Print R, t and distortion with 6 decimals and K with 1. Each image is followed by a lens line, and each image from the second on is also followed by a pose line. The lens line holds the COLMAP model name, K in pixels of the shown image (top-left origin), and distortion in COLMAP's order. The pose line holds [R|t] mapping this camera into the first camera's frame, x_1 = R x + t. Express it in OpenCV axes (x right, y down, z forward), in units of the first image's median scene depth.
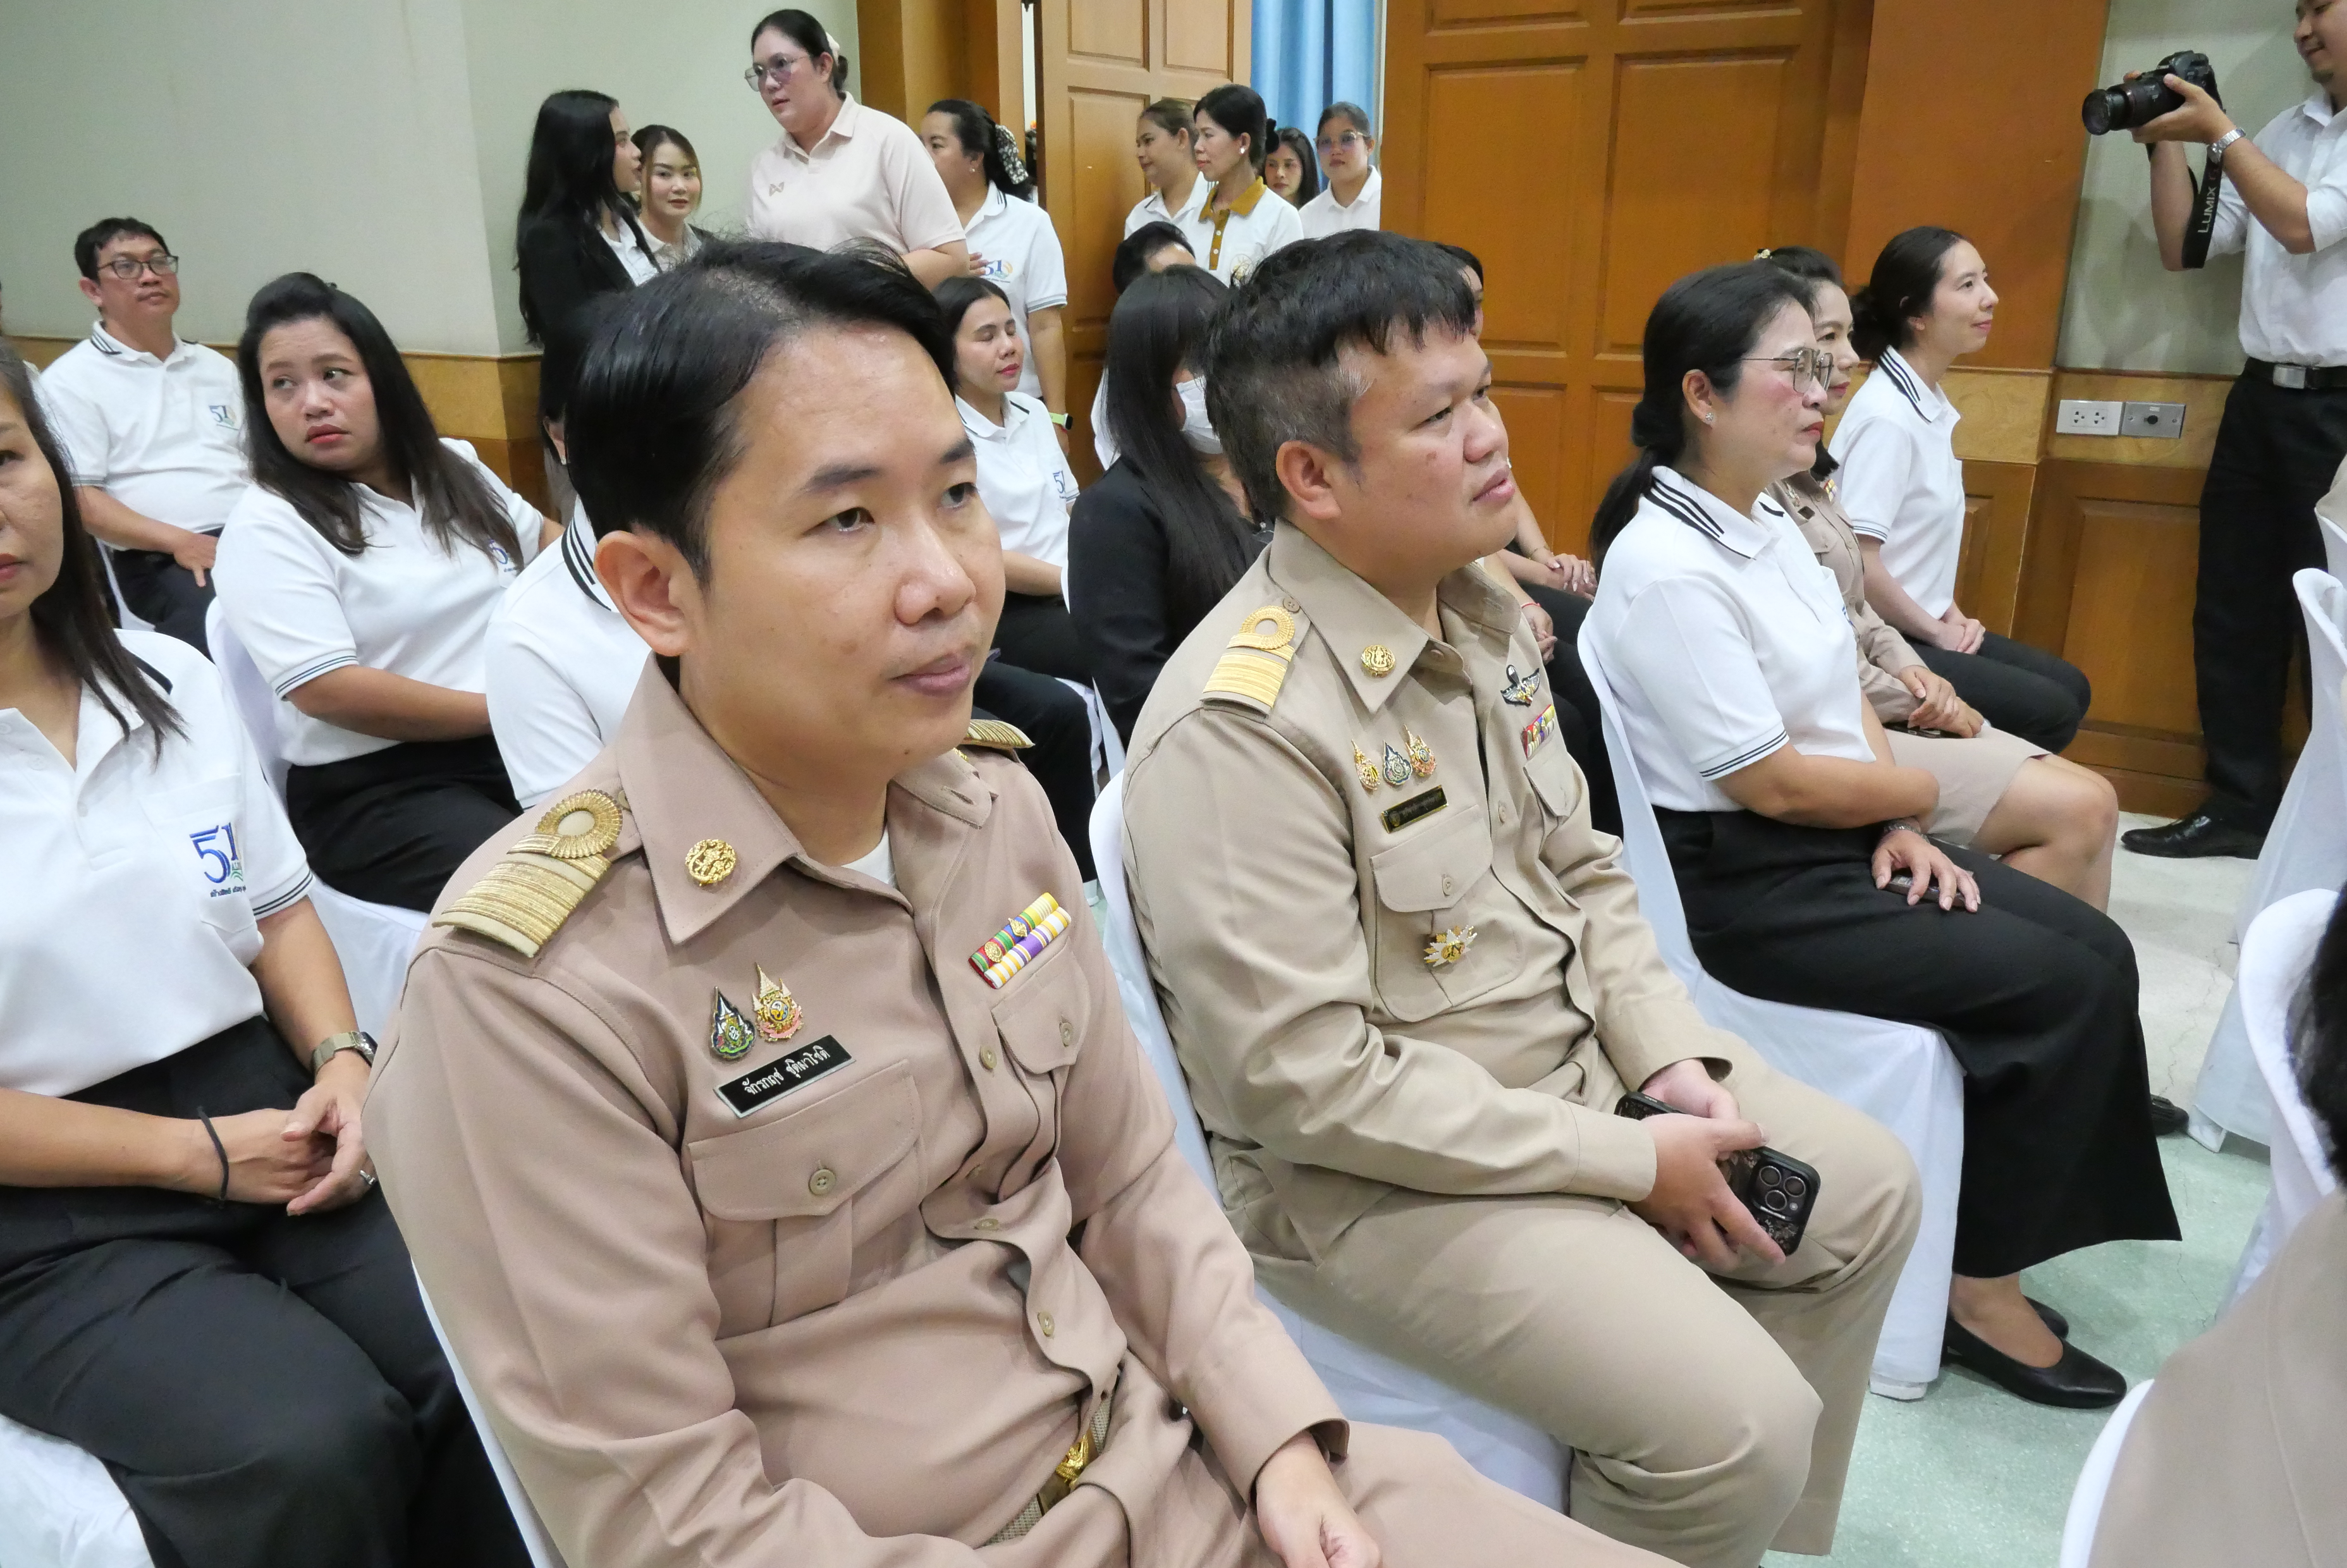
lens RADIAL K [[1710.1, 0, 1170.7], [0, 1710.1, 795.7], [0, 0, 1]] dist [-0.042205, 0.021156]
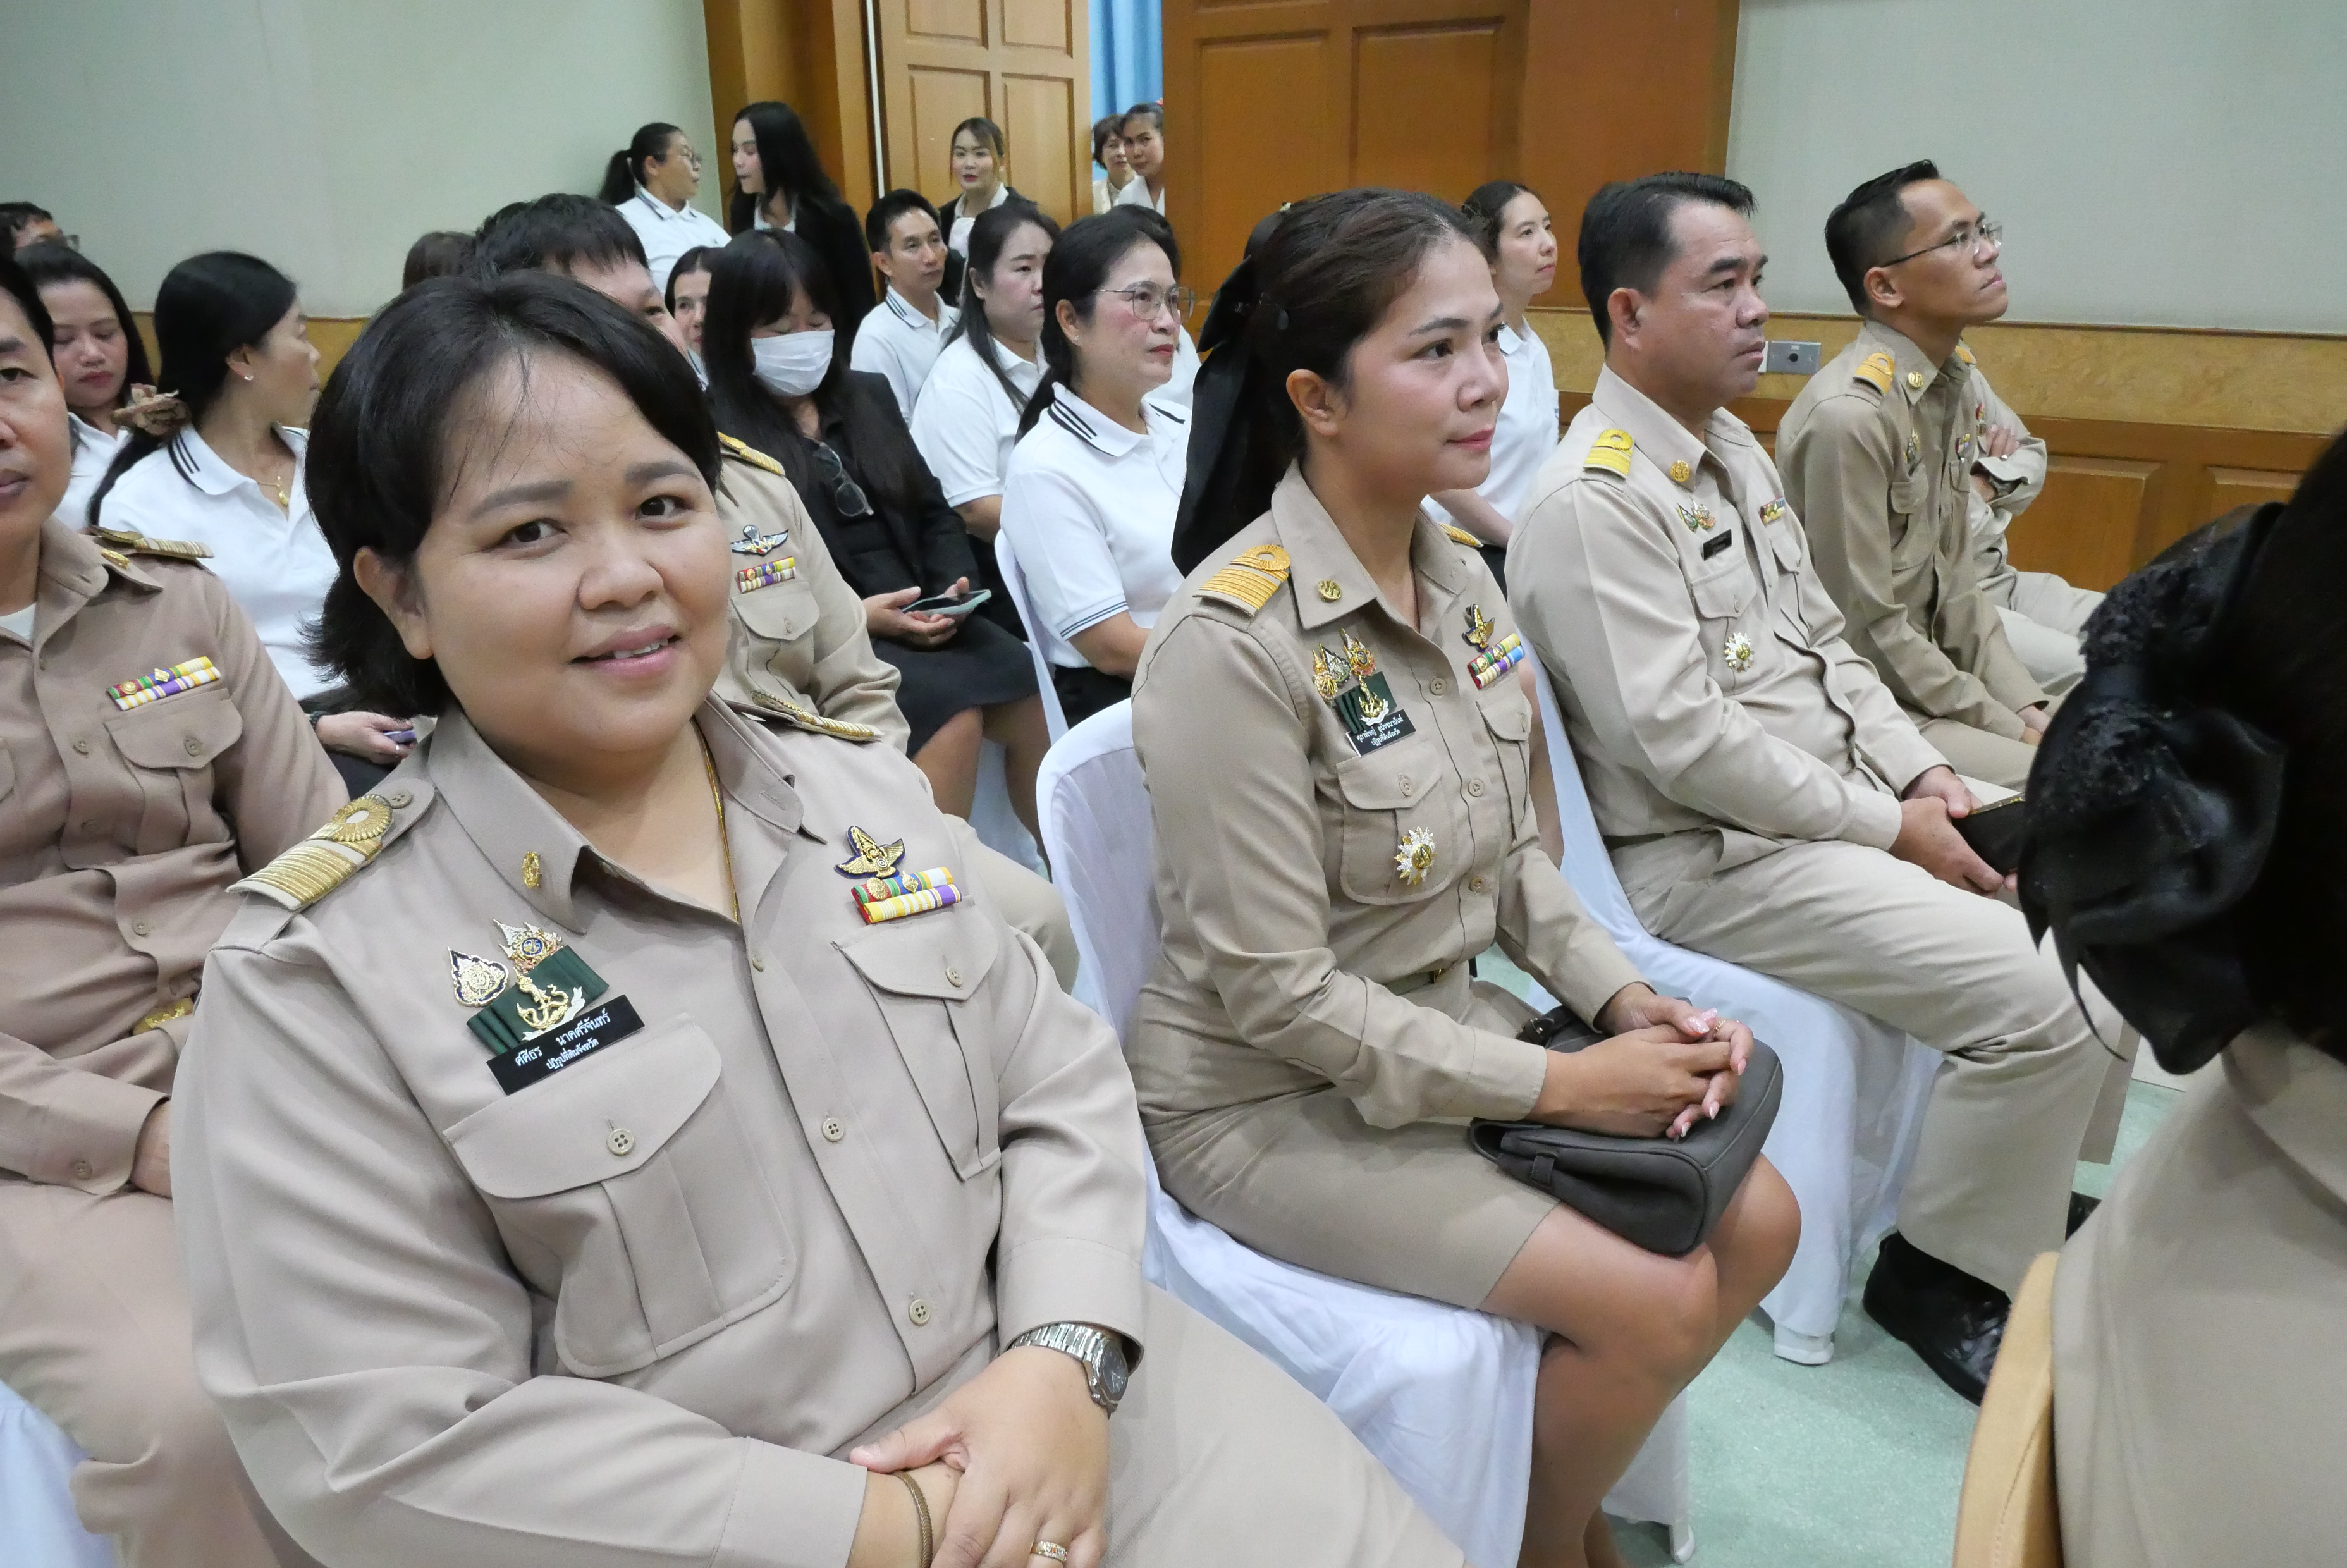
lens RADIAL K [[1710.1, 0, 1189.1], [0, 1710.1, 817.4], [0, 0, 1]] dist [-0.042205, 0.021156]
pose [[0.998546, 0.006904, -0.053471, 0.453409], [-0.005463, 0.999619, 0.027056, 0.080908], [0.053638, -0.026724, 0.998203, -0.209644]]
